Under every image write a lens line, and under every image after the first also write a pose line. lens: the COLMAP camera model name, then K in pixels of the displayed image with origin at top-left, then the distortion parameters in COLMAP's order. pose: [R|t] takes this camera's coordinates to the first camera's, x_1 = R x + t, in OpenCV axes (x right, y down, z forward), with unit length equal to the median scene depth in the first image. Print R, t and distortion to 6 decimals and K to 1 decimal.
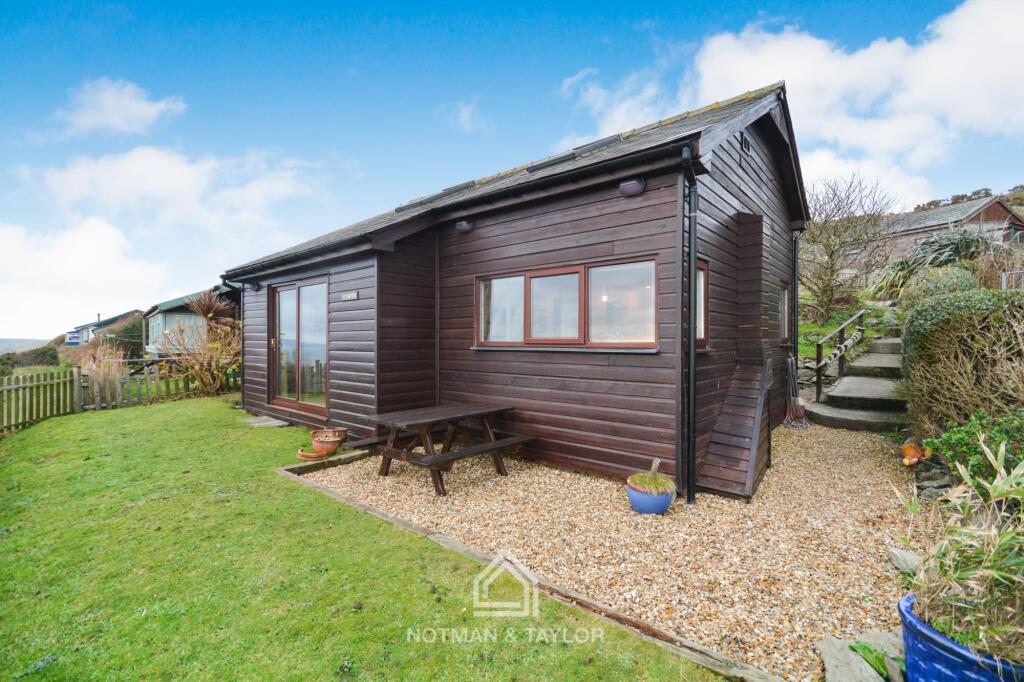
lens RADIAL K [[461.1, 0, 505.2], [0, 461.1, 338.8], [0, 0, 1]] dist [-0.000092, -0.002387]
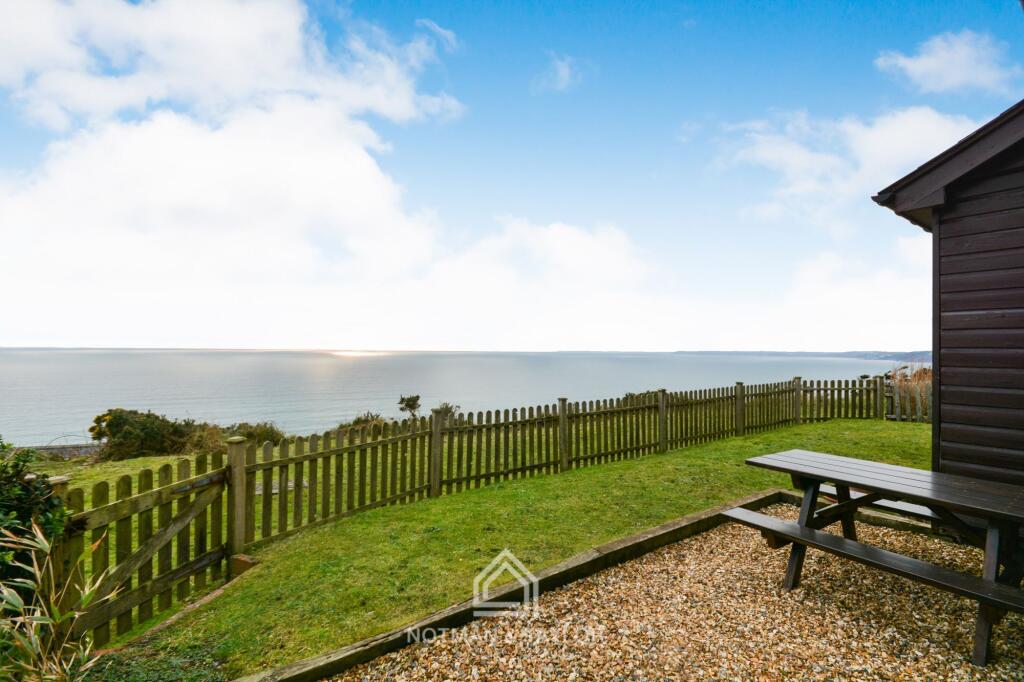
lens RADIAL K [[461.1, 0, 508.6], [0, 461.1, 341.5], [0, 0, 1]] dist [-0.000092, -0.002387]
pose [[-0.236229, -0.017529, -0.971539, 0.466709], [-0.008409, 0.999837, -0.015995, 0.004340], [0.971661, 0.004391, -0.236338, 0.593607]]
